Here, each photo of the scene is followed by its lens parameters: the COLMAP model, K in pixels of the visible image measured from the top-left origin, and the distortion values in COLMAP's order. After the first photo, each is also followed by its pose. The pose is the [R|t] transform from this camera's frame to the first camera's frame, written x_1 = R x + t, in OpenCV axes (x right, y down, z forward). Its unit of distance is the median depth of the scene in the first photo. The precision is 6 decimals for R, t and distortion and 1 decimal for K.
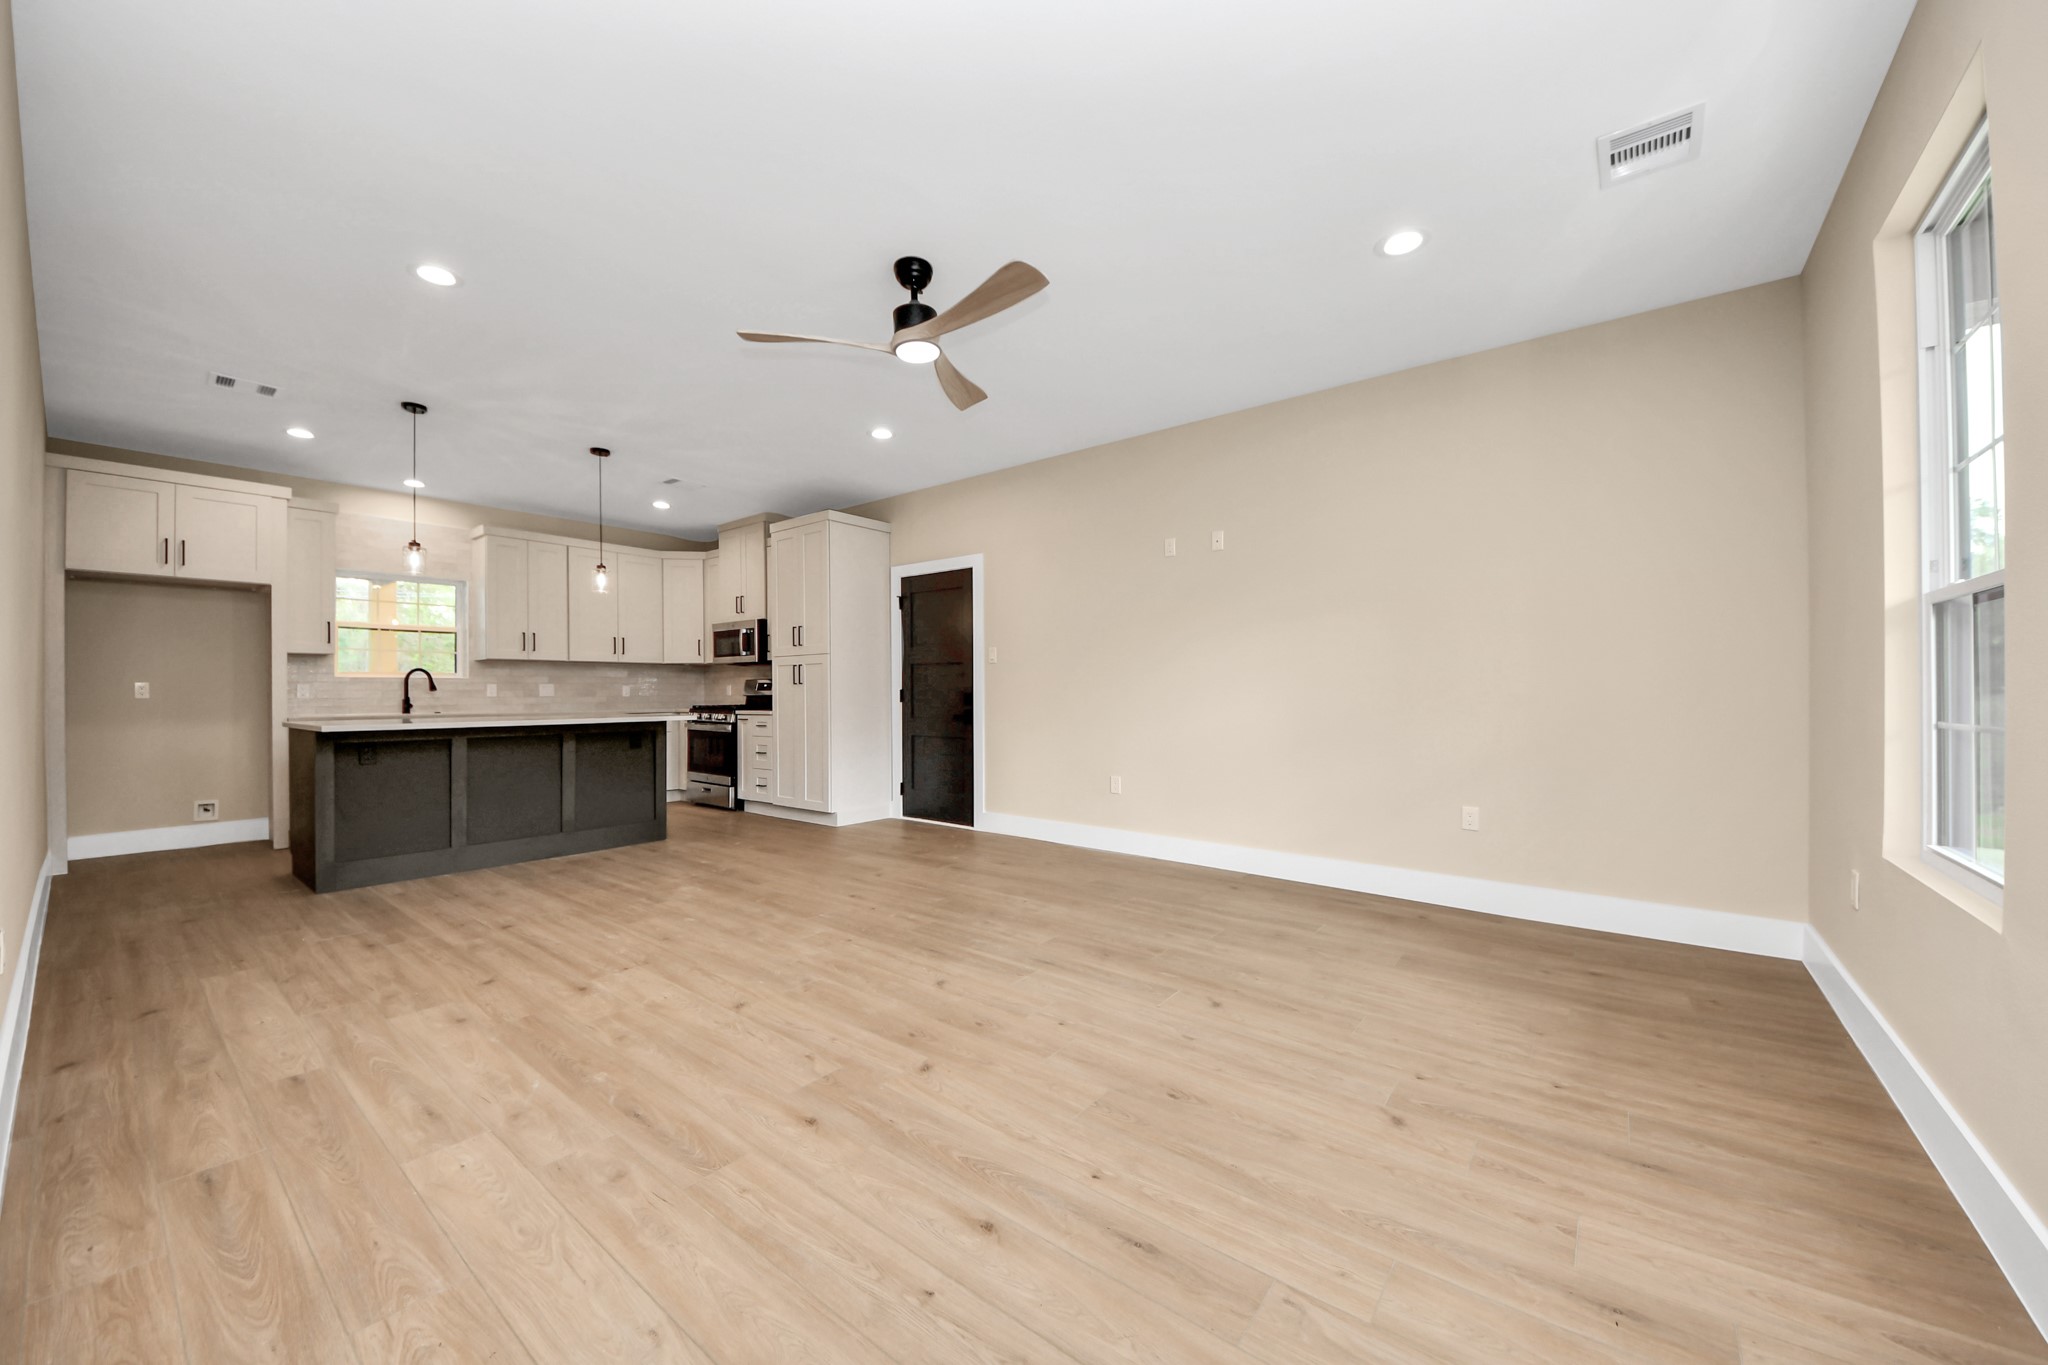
lens RADIAL K [[740.9, 0, 1045.7], [0, 740.9, 688.3], [0, 0, 1]] dist [0.001145, 0.000057]
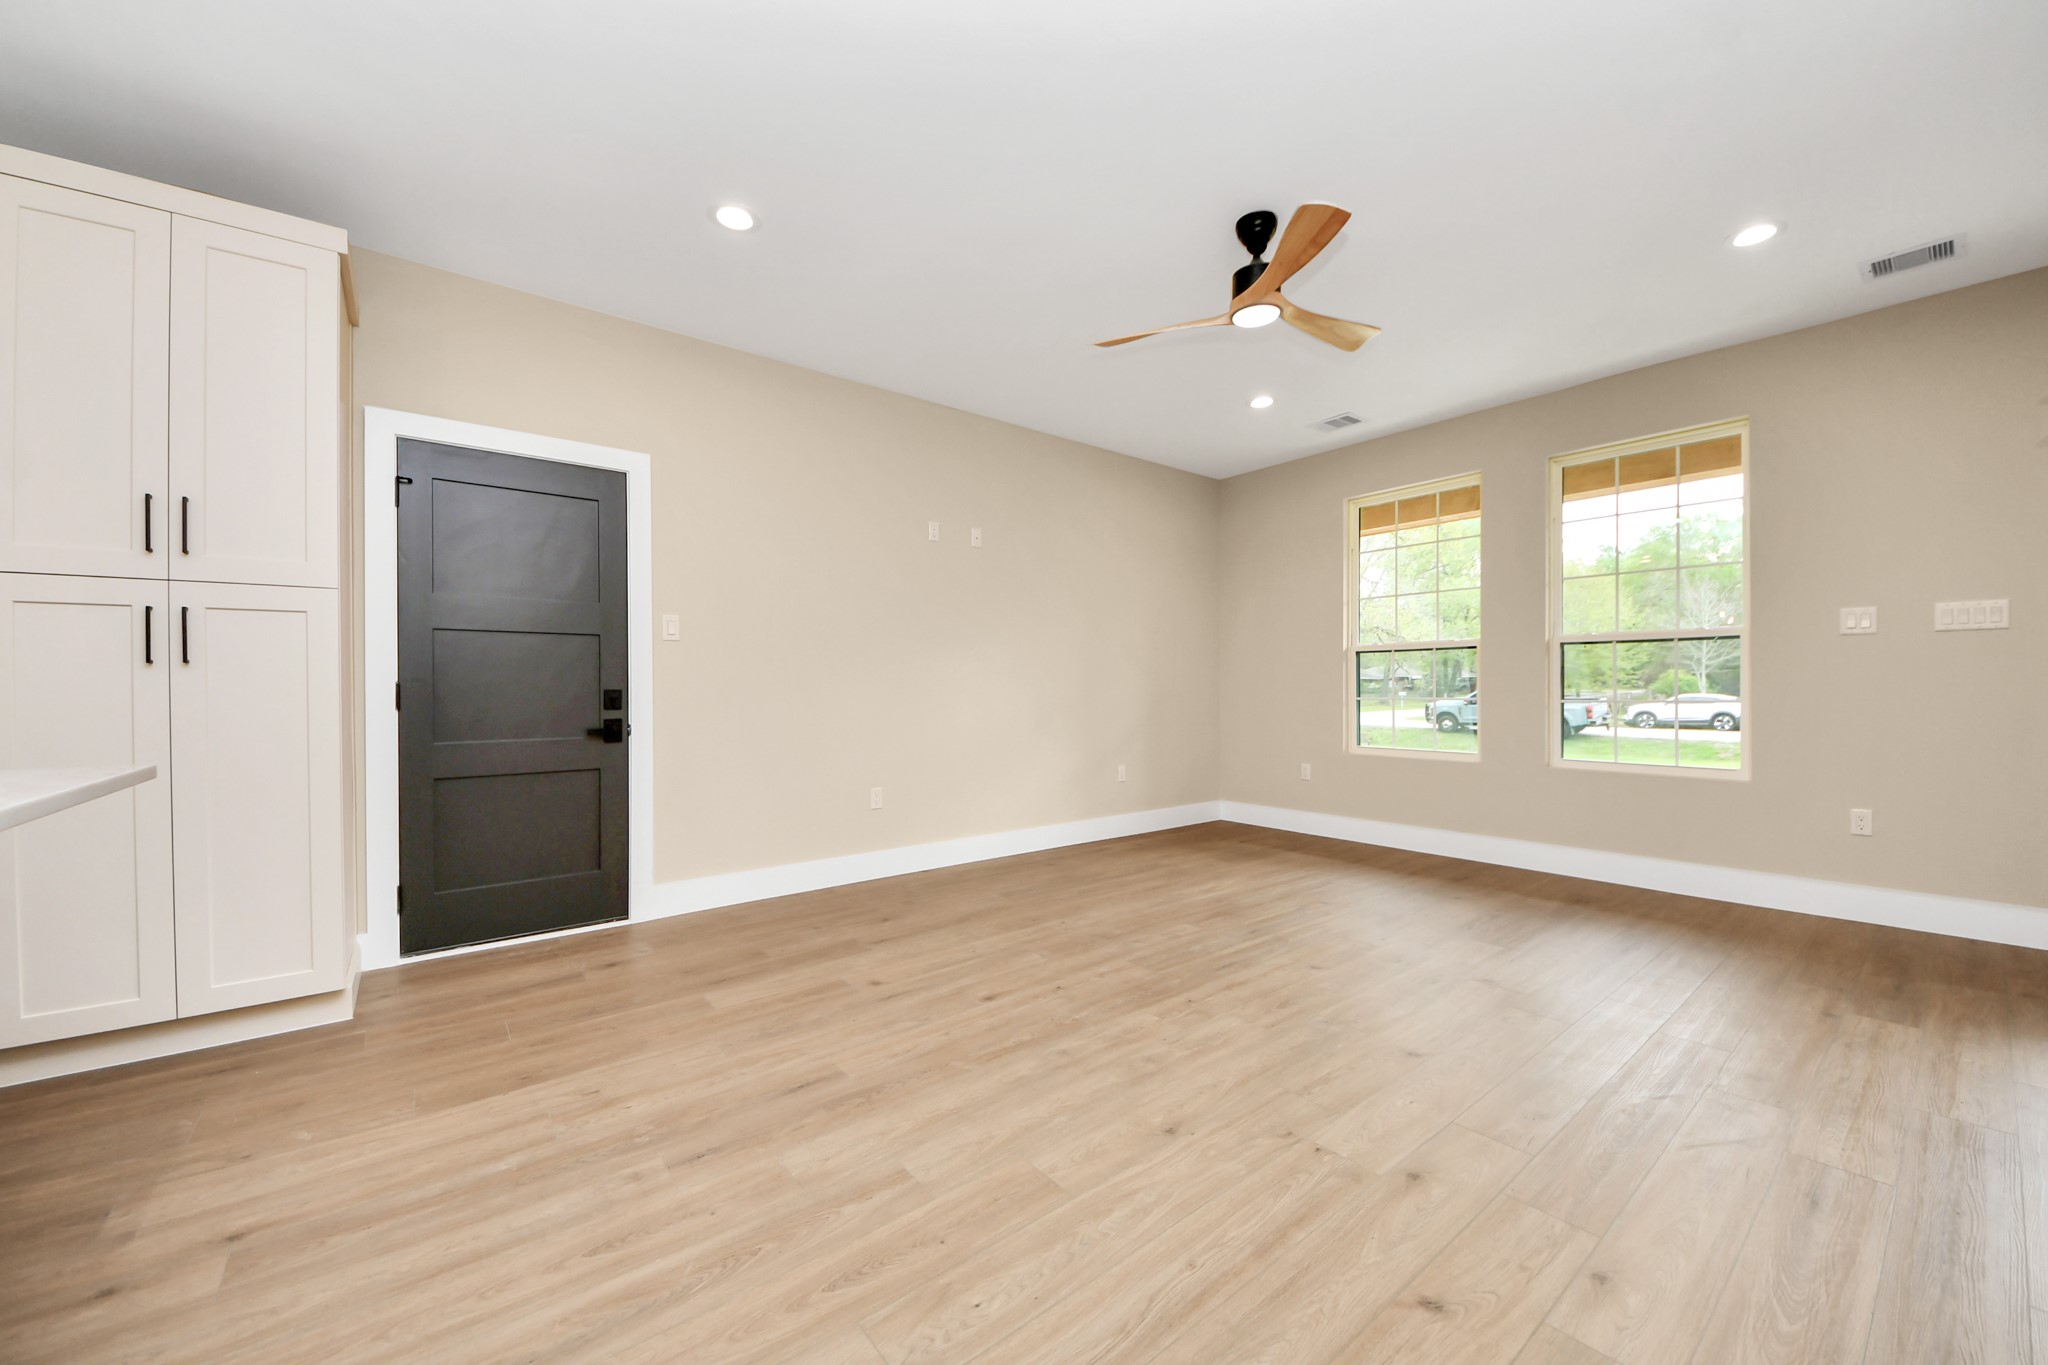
lens RADIAL K [[791.7, 0, 1019.4], [0, 791.7, 687.9], [0, 0, 1]] dist [0.022527, -0.015542]
pose [[0.236601, 0.000729, 0.971607, -0.644633], [0.000962, 0.999999, -0.000985, 0.007622], [-0.971606, 0.001168, 0.236600, 0.564281]]
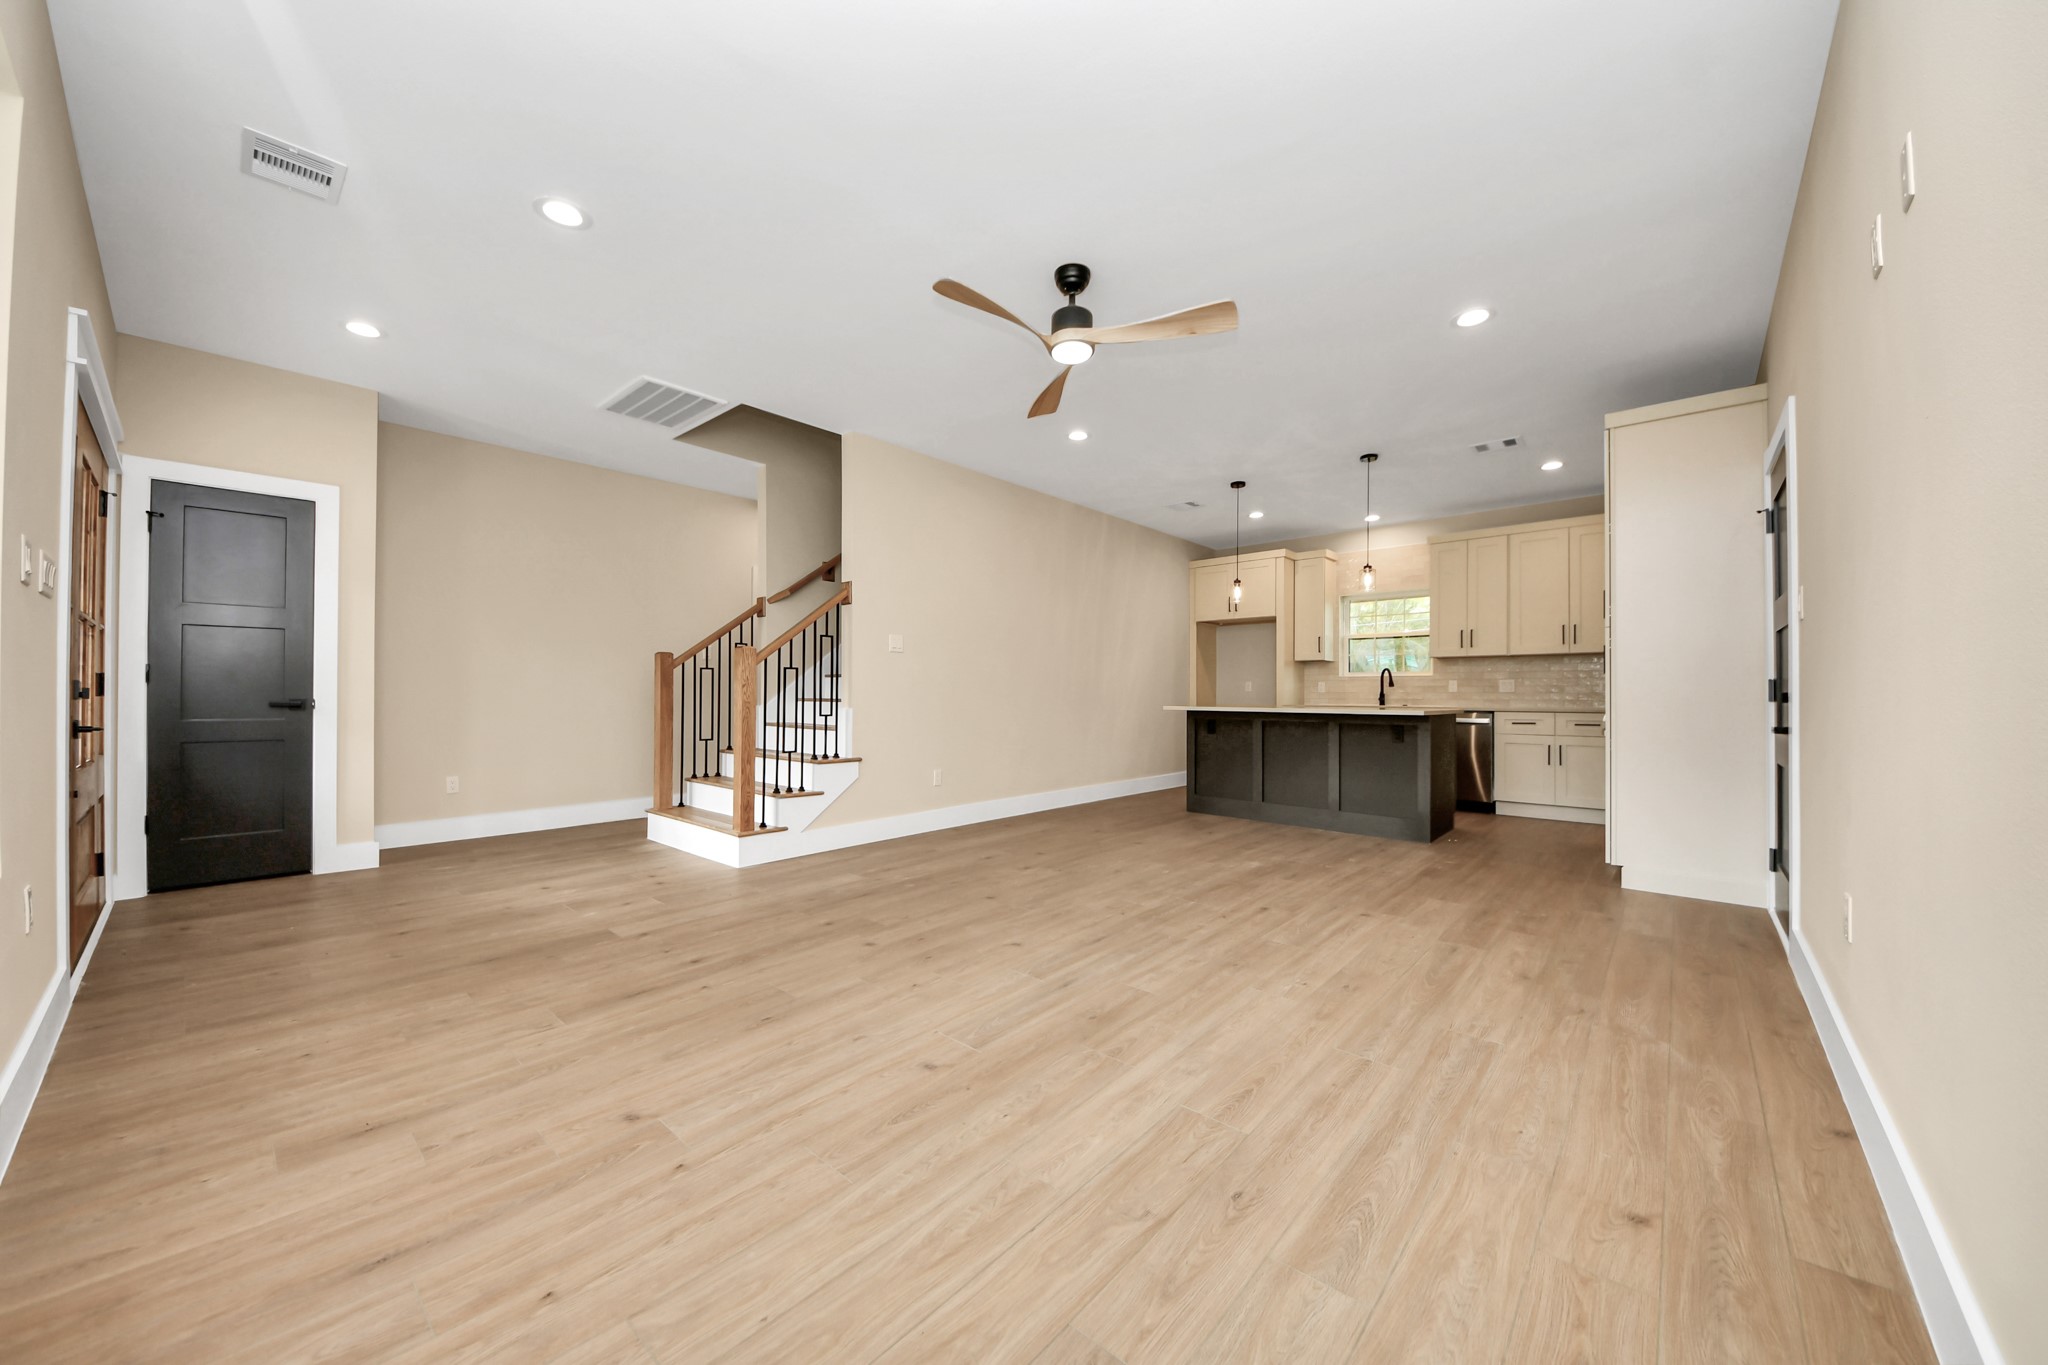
lens RADIAL K [[758.0, 0, 1014.9], [0, 758.0, 689.7], [0, 0, 1]] dist [-0.000044, -0.000007]
pose [[-0.086300, -0.001487, -0.996268, 0.445807], [0.002039, 0.999997, -0.001670, 0.009288], [0.996267, -0.002176, -0.086297, 0.499071]]
